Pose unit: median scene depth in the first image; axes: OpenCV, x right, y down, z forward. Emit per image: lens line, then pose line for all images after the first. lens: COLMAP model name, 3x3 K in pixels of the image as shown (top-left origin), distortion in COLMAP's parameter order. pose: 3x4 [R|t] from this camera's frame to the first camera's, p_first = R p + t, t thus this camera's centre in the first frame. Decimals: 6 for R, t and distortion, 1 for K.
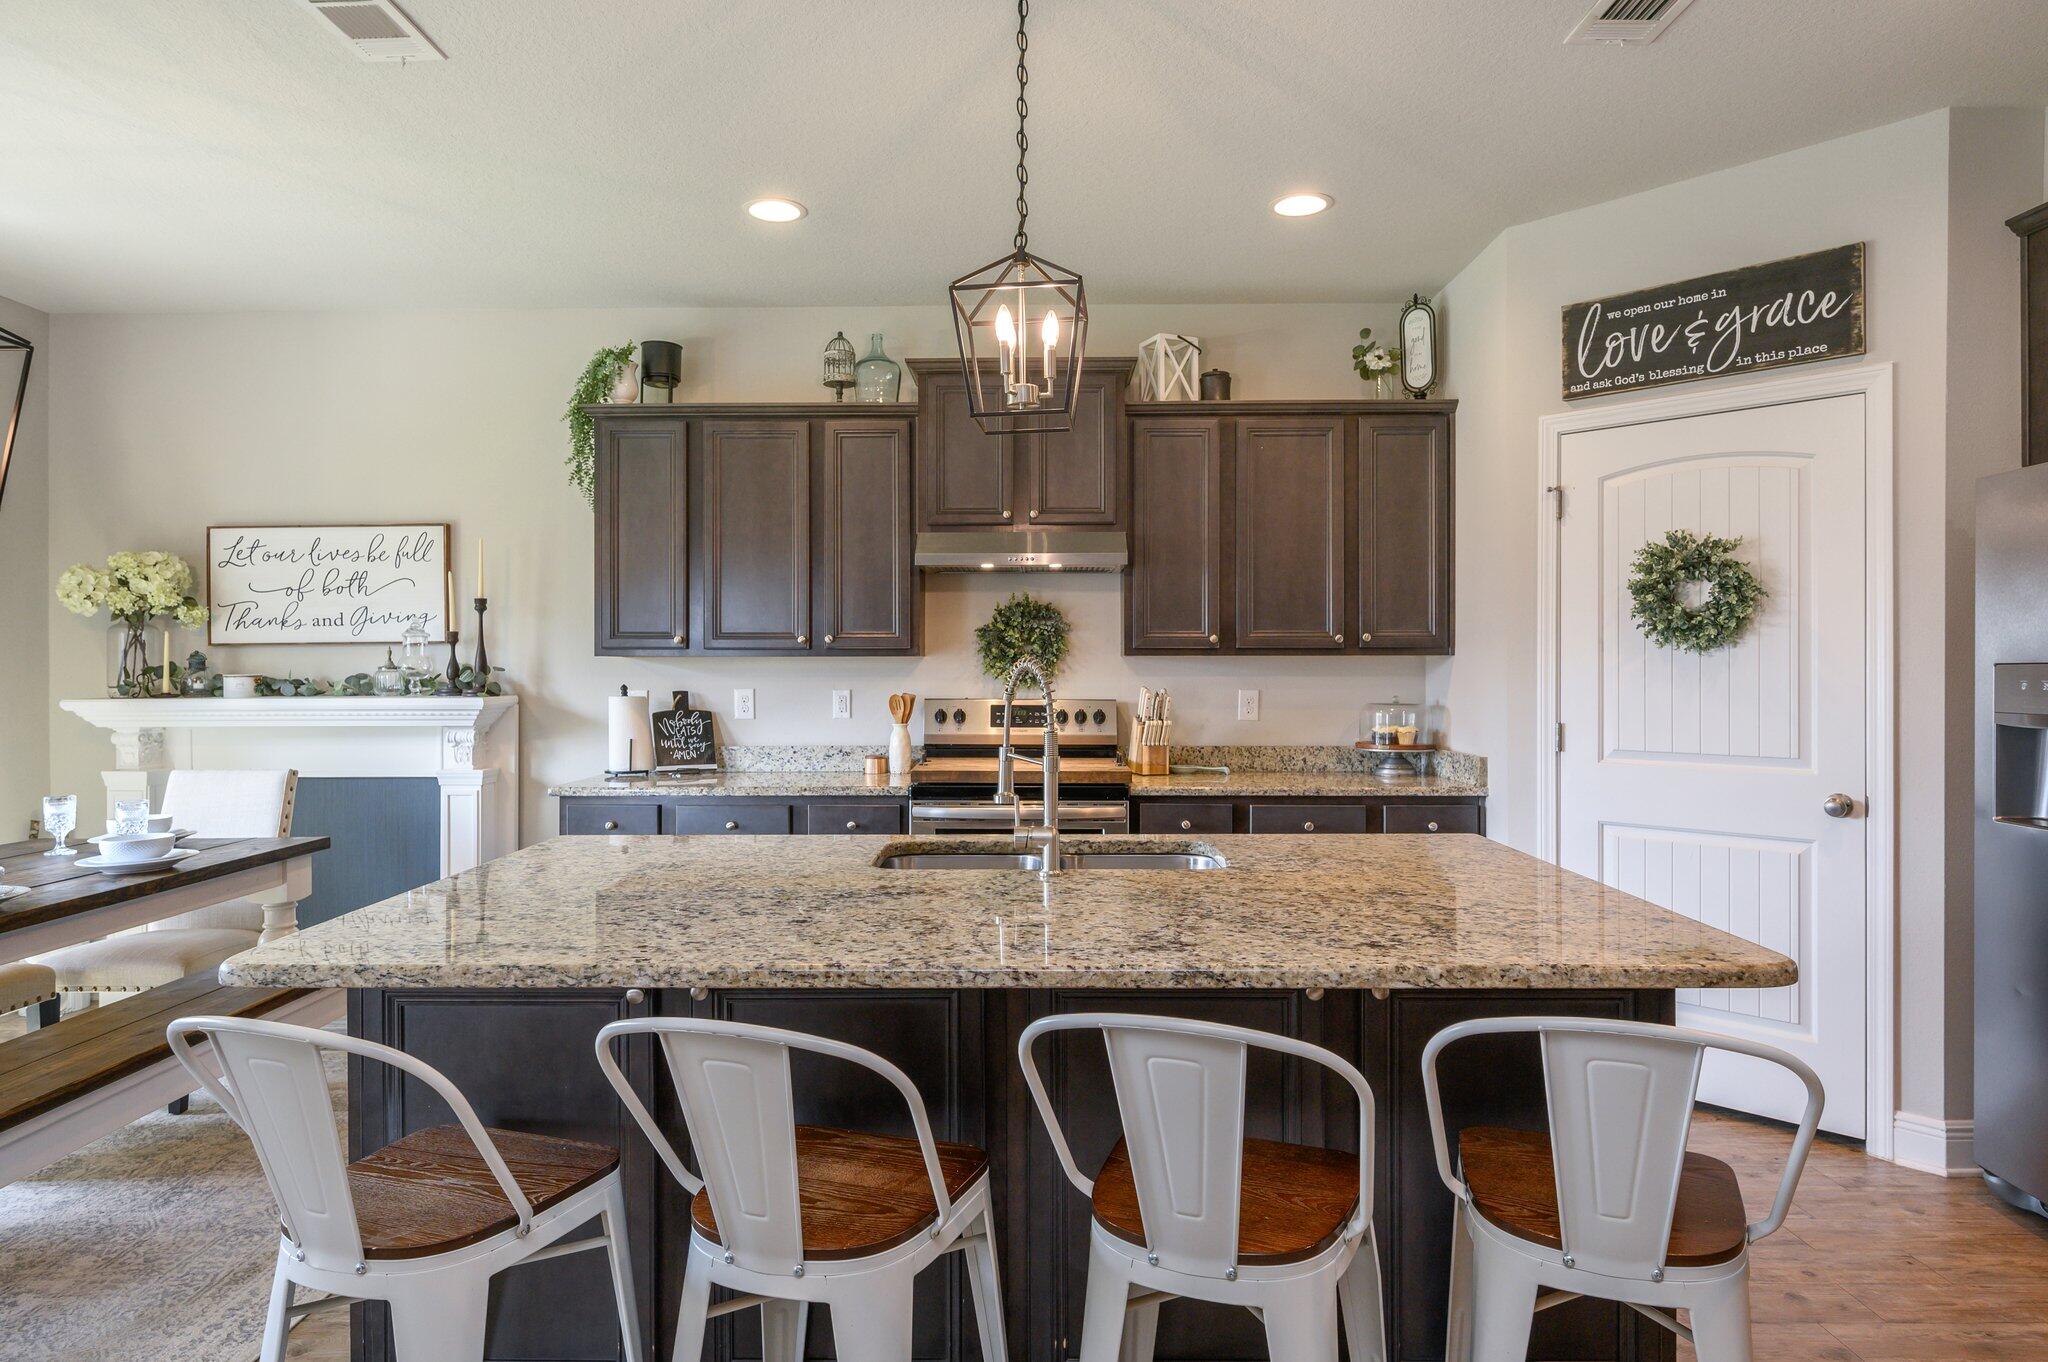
lens RADIAL K [[1201.9, 0, 1013.0], [0, 1201.9, 666.8], [0, 0, 1]] dist [-0.001628, -0.003168]
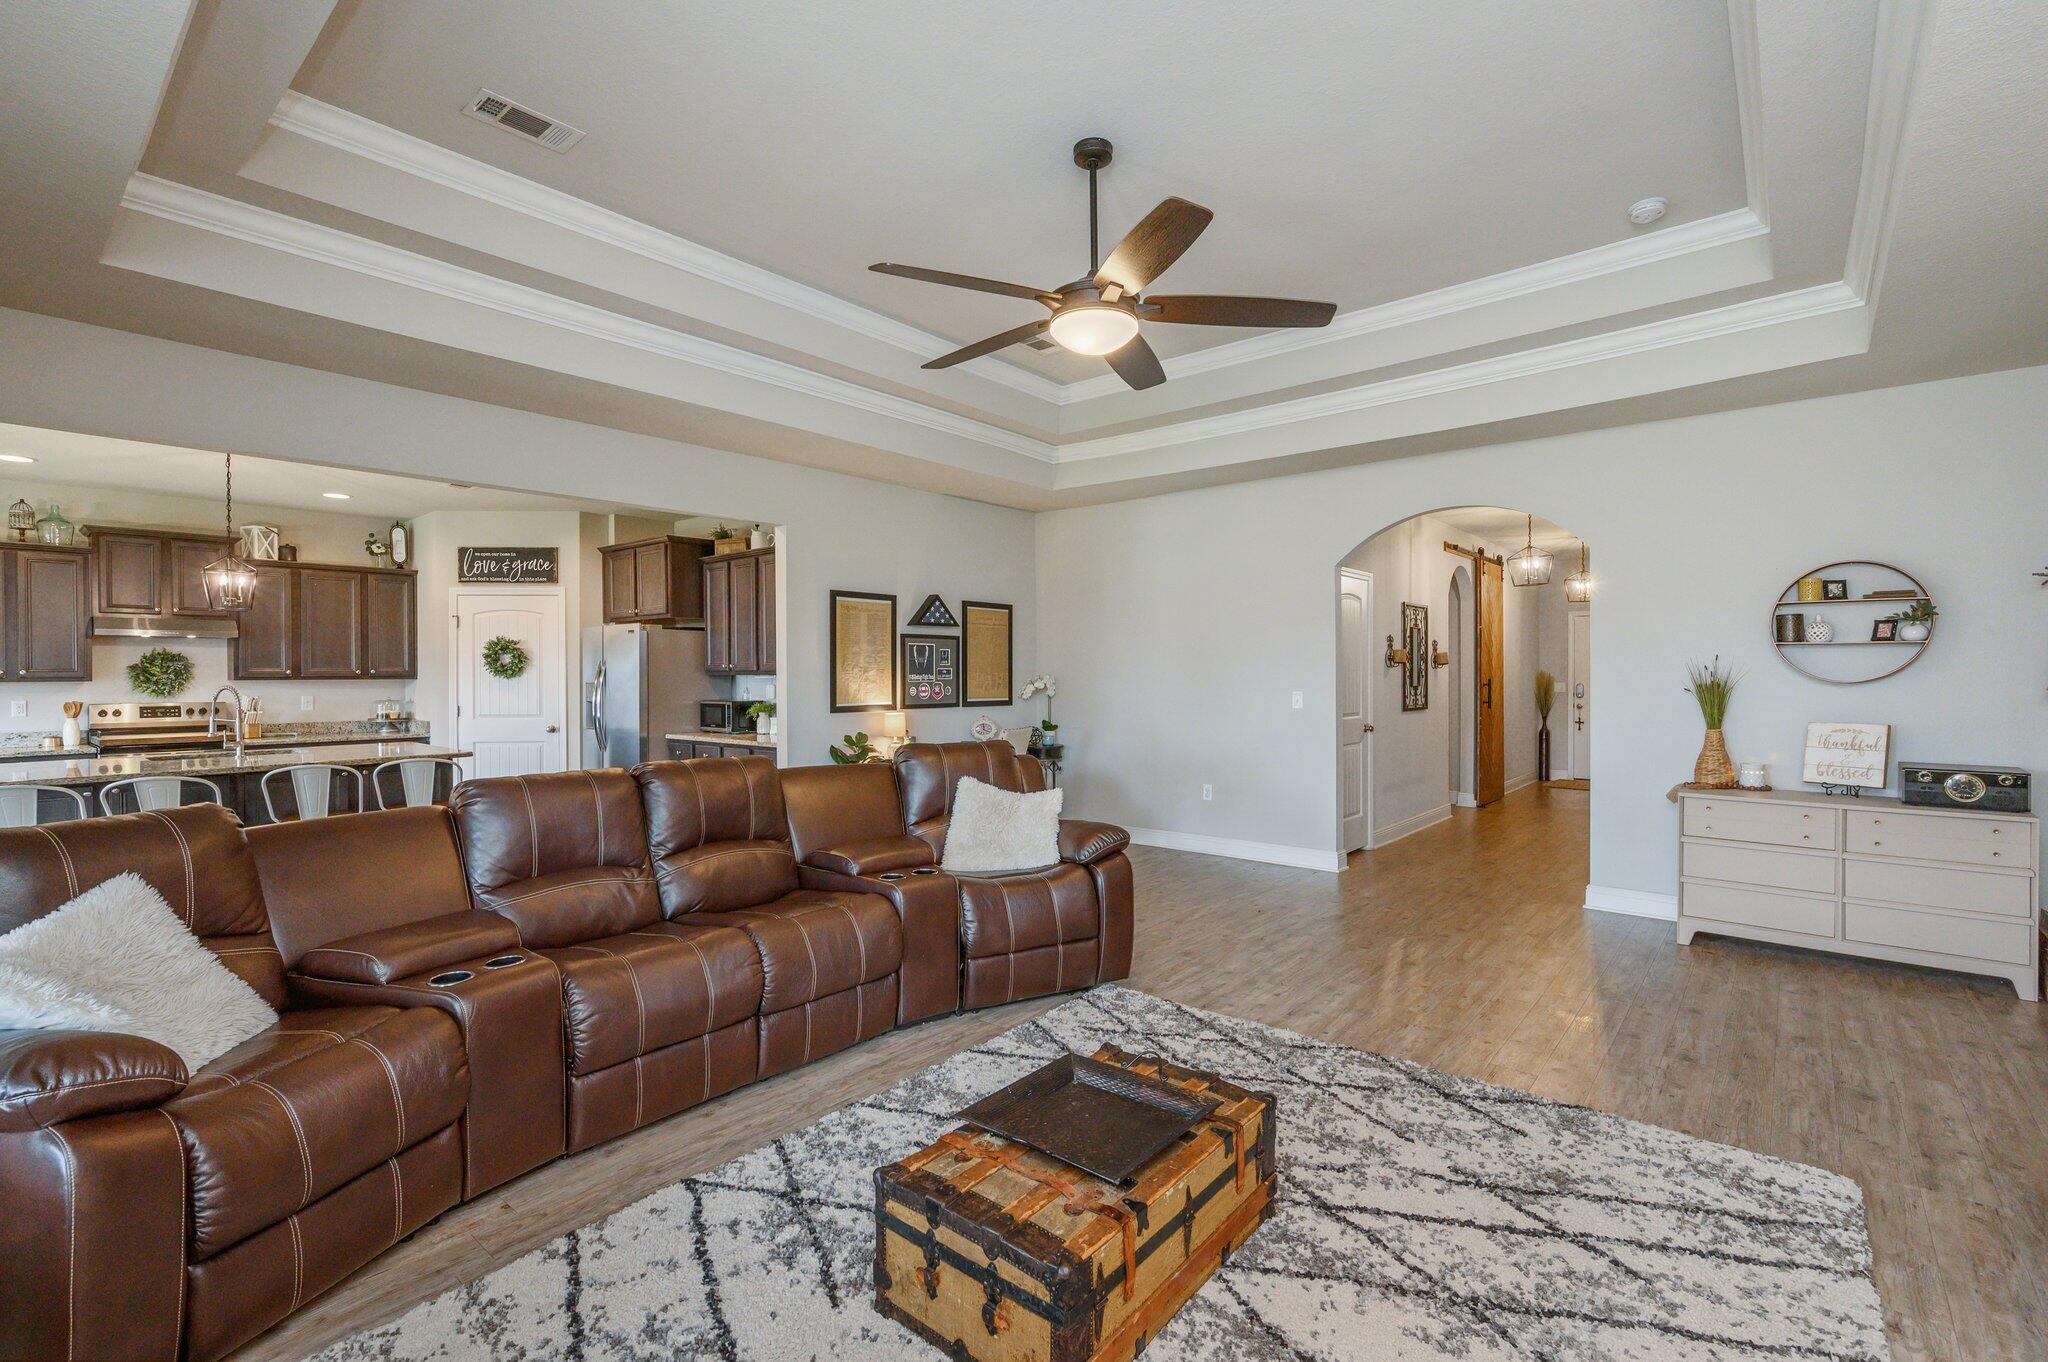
lens RADIAL K [[913.4, 0, 1019.5], [0, 913.4, 679.7], [0, 0, 1]] dist [0.000068, 0.000891]
pose [[0.638880, -0.007228, 0.769273, -0.244885], [0.003420, 0.999973, 0.006555, -0.015468], [-0.769299, -0.001557, 0.638887, -1.008100]]
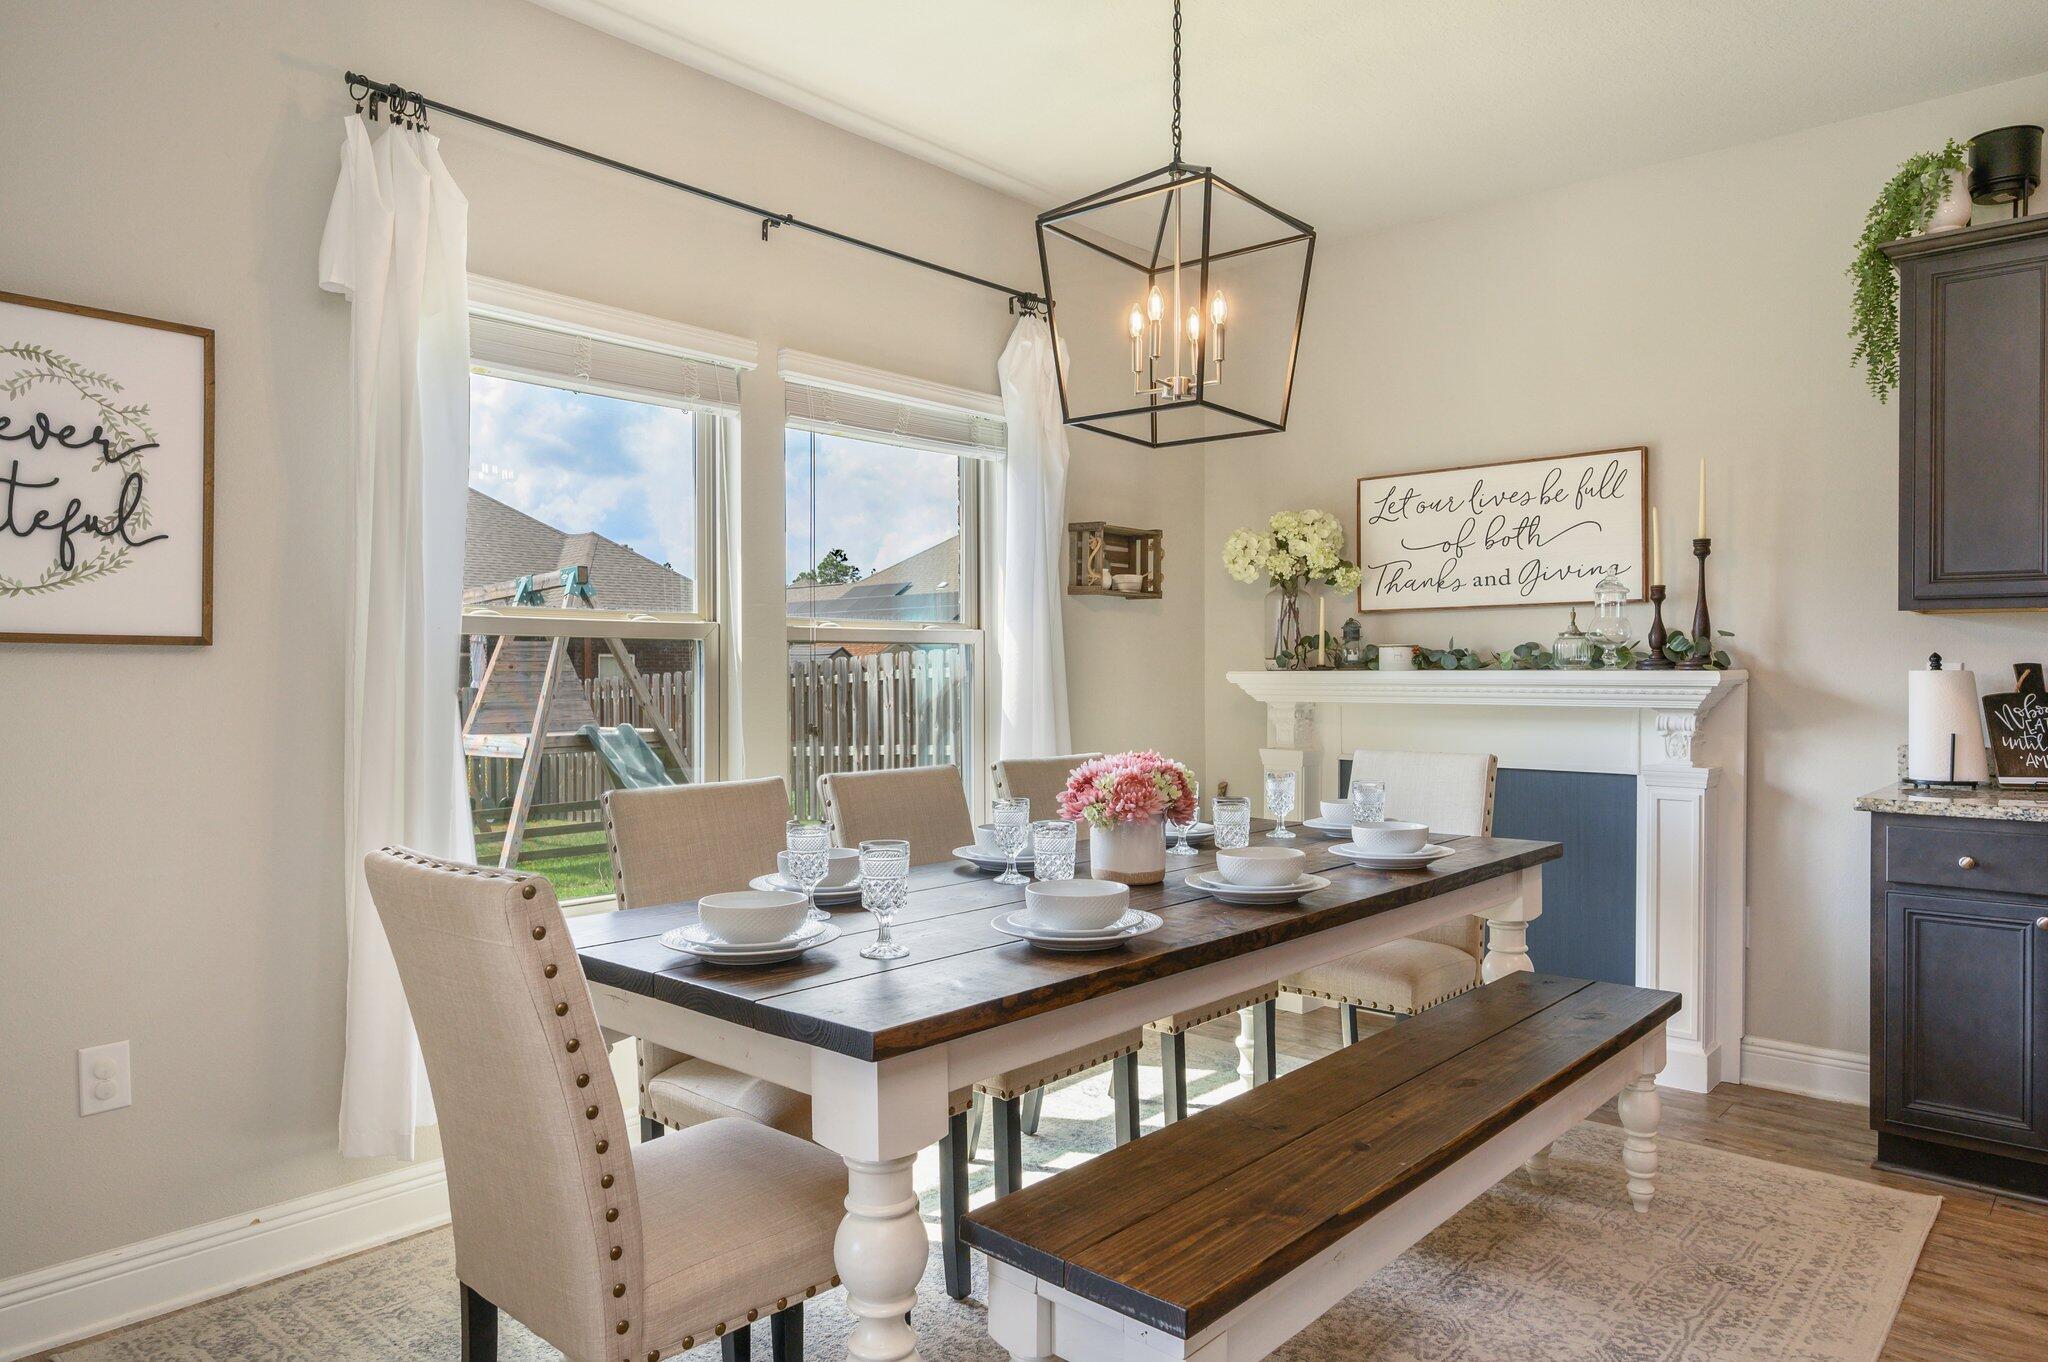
lens RADIAL K [[1311.8, 0, 1021.5], [0, 1311.8, 677.3], [0, 0, 1]] dist [0.003092, -0.000262]
pose [[0.756491, 0.006423, -0.653973, -0.230011], [0.000037, 0.999951, 0.009863, 0.021149], [0.654004, -0.007485, 0.756454, 0.104147]]
